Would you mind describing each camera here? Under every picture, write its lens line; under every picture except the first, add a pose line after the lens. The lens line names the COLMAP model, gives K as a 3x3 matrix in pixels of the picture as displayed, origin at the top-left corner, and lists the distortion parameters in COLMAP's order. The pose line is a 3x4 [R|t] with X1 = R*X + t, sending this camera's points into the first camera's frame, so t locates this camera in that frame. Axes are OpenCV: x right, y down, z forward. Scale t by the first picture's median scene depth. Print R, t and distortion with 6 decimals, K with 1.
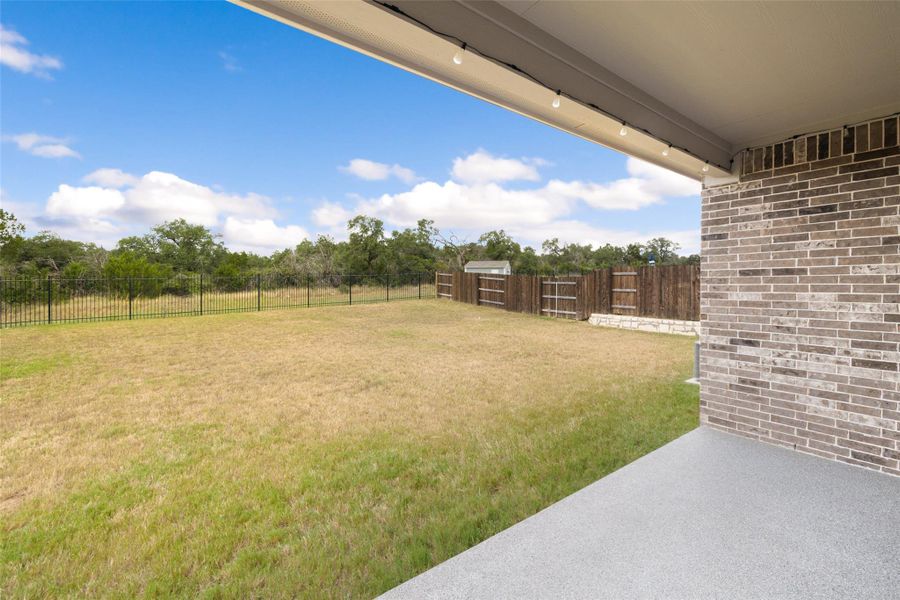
lens RADIAL K [[381.7, 0, 452.7], [0, 381.7, 296.4], [0, 0, 1]] dist [0.001596, -0.001024]
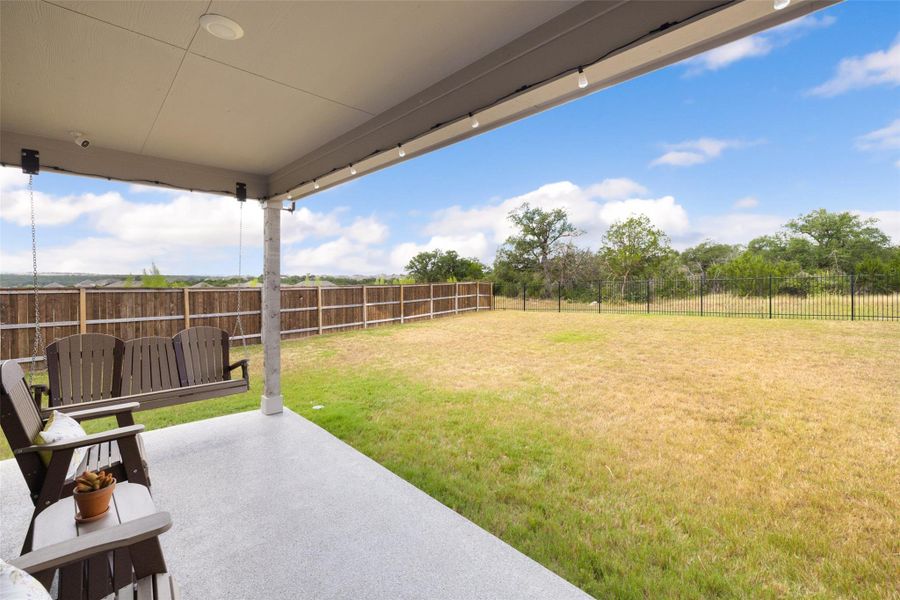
lens RADIAL K [[381.7, 0, 452.2], [0, 381.7, 298.4], [0, 0, 1]] dist [0.001596, -0.001024]
pose [[0.129460, 0.046284, -0.990504, 0.688104], [-0.034054, 0.998528, 0.042208, -0.049132], [0.991000, 0.028266, 0.130846, 0.447422]]
